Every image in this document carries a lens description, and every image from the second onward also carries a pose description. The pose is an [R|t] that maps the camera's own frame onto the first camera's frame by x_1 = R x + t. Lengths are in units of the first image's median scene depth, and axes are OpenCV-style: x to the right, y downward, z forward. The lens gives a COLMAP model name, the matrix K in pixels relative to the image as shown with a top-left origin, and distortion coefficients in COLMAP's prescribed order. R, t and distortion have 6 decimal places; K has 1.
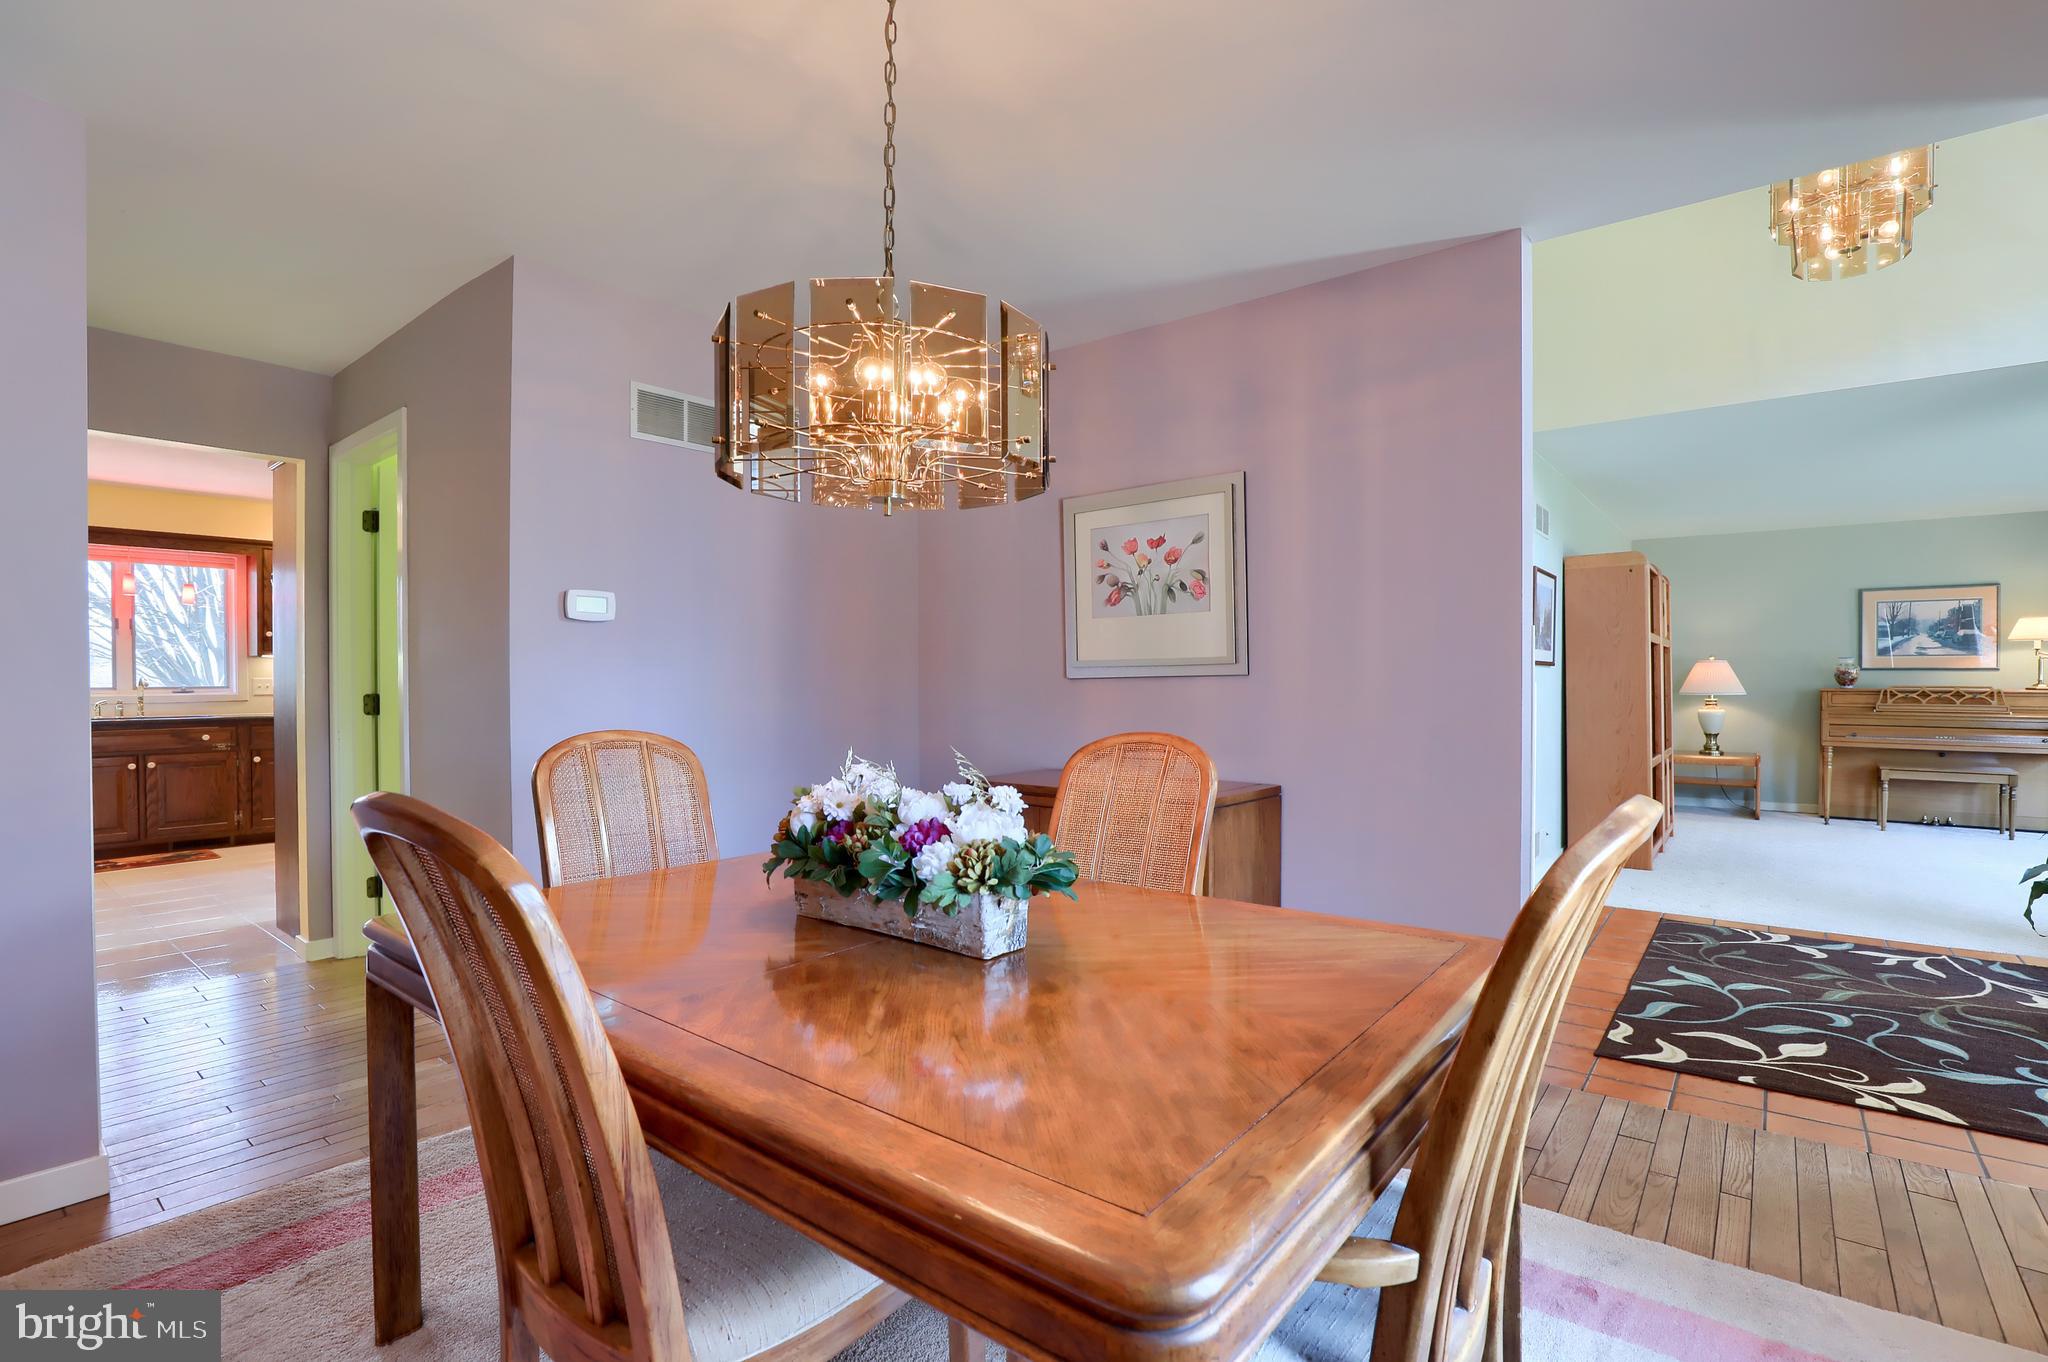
lens RADIAL K [[940.1, 0, 1072.4], [0, 940.1, 691.2], [0, 0, 1]] dist [-0.030613, 0.002380]
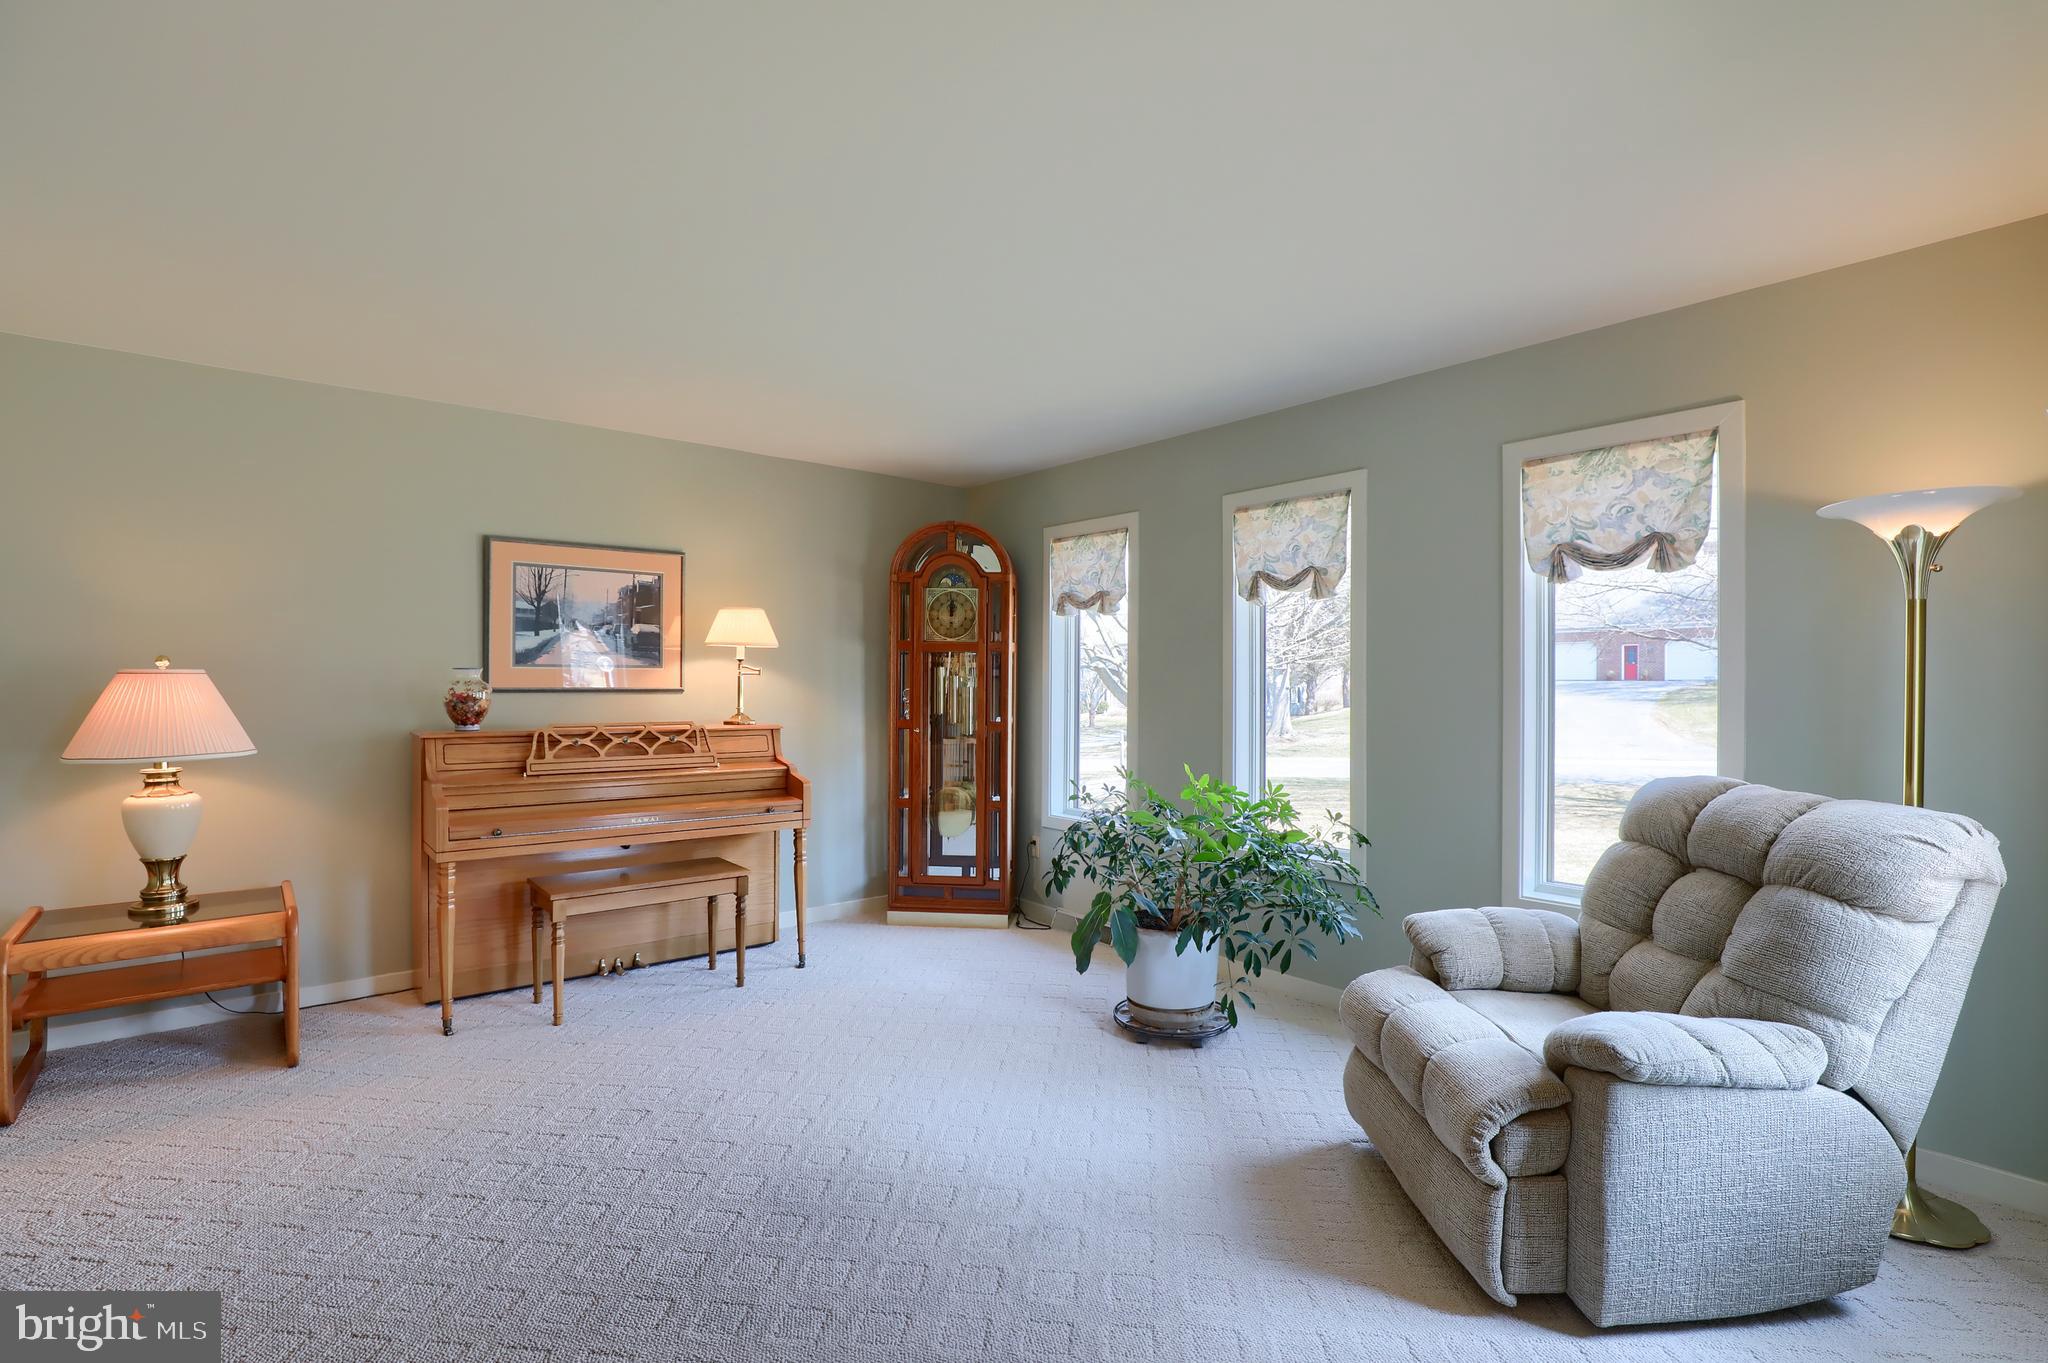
lens RADIAL K [[940.1, 0, 1026.6], [0, 940.1, 678.7], [0, 0, 1]] dist [-0.030613, 0.002380]
pose [[0.219992, -0.001337, 0.975501, 0.436937], [0.003858, 0.999992, 0.000501, -0.031062], [-0.975494, 0.003653, 0.219996, 0.622138]]
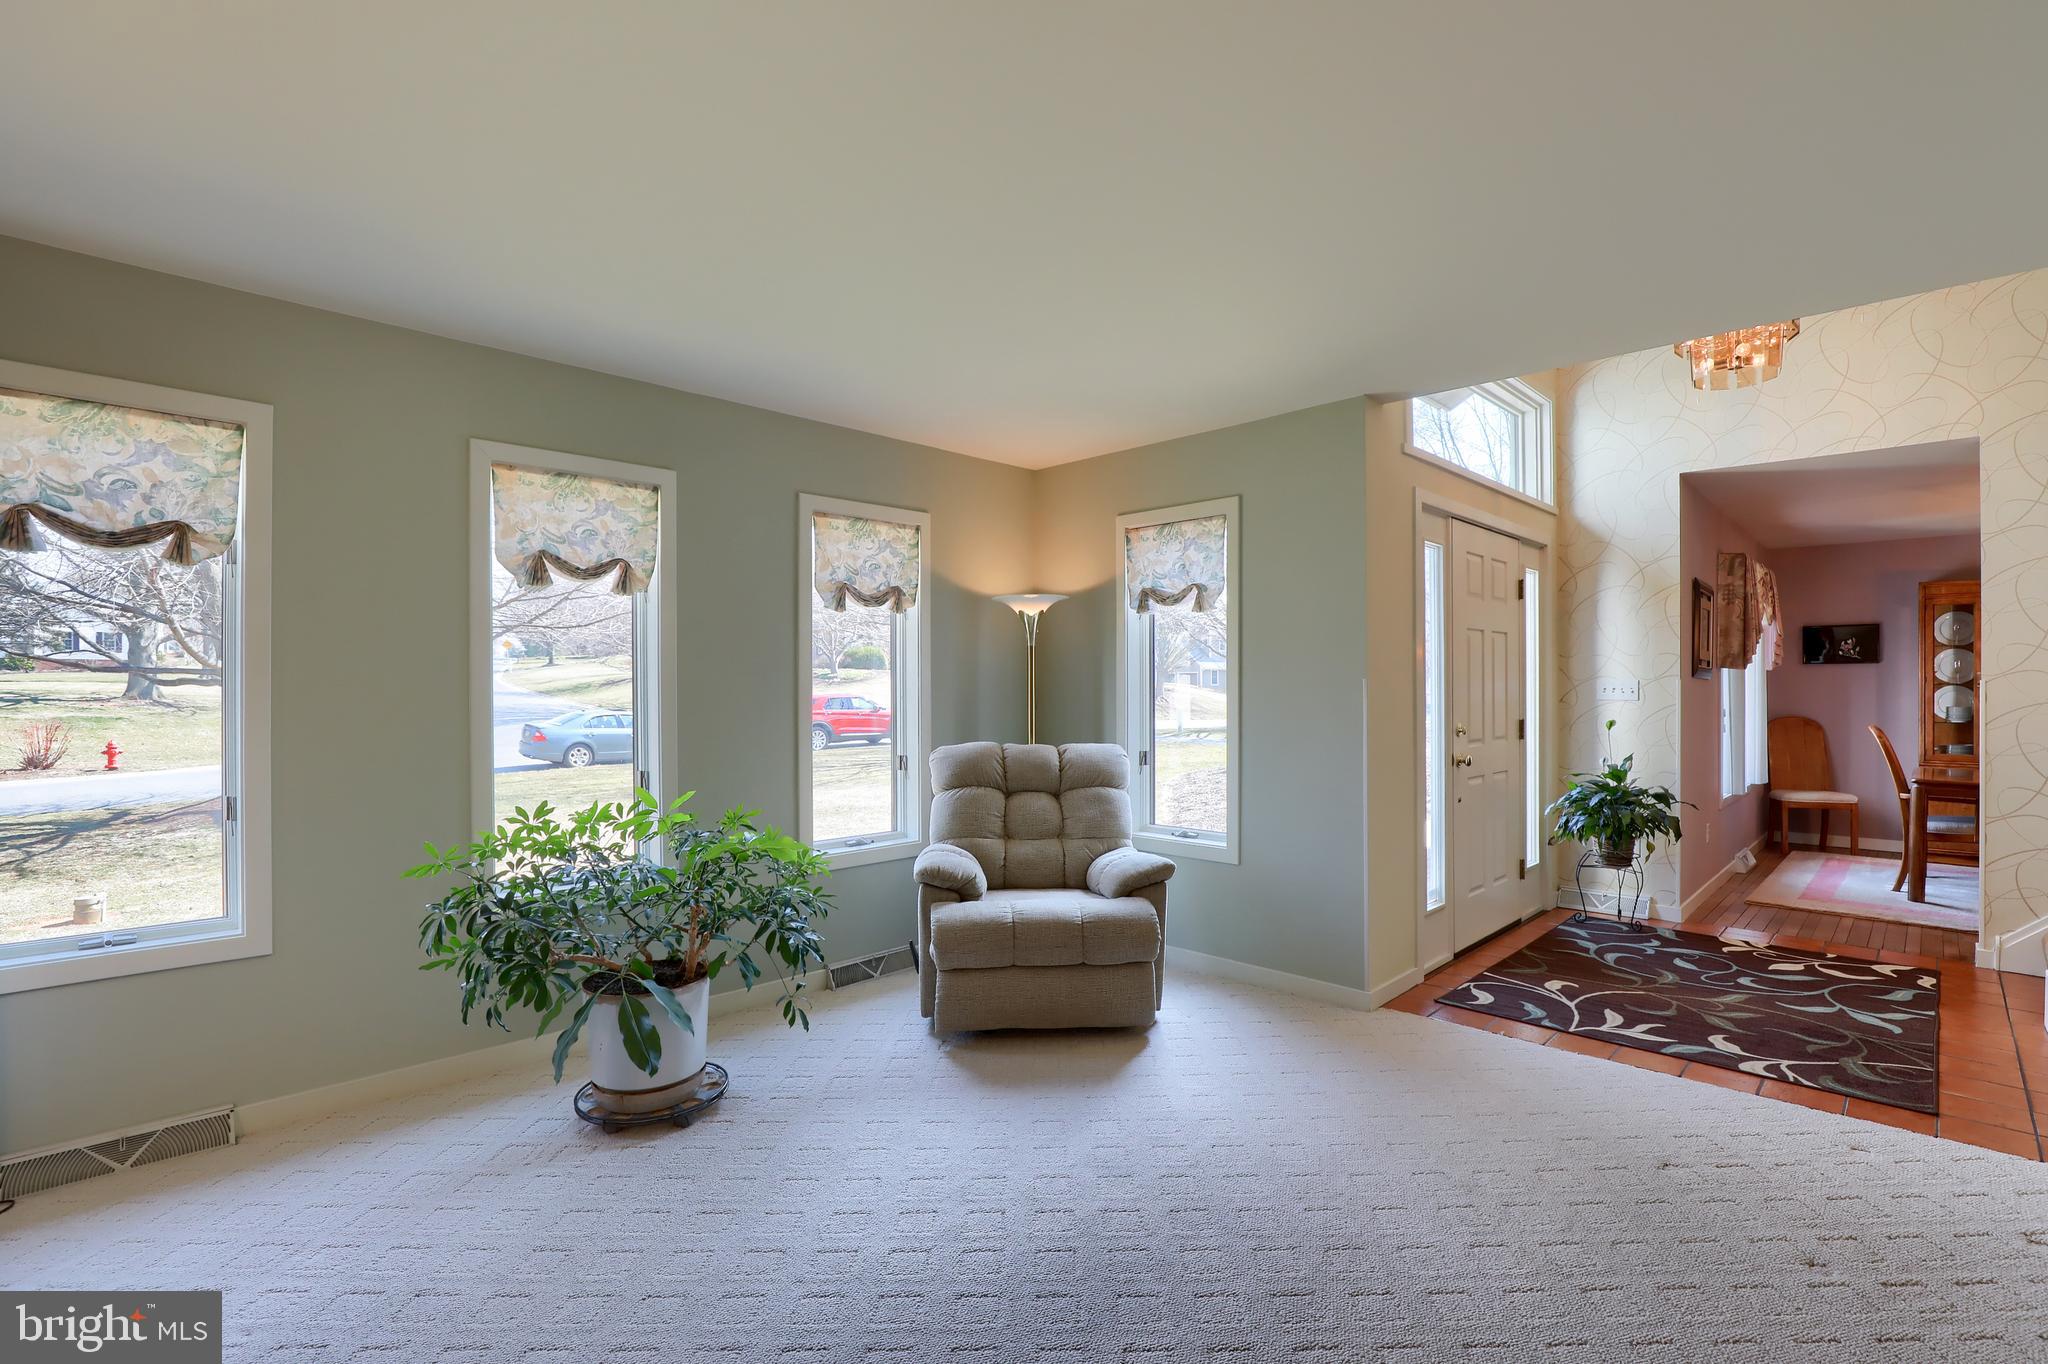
lens RADIAL K [[940.1, 0, 1021.5], [0, 940.1, 693.9], [0, 0, 1]] dist [-0.030613, 0.002380]
pose [[-0.990436, -0.001863, 0.137962, 0.703321], [-0.000622, 0.999959, 0.009038, -0.026831], [-0.137973, 0.008866, -0.990396, 1.021927]]
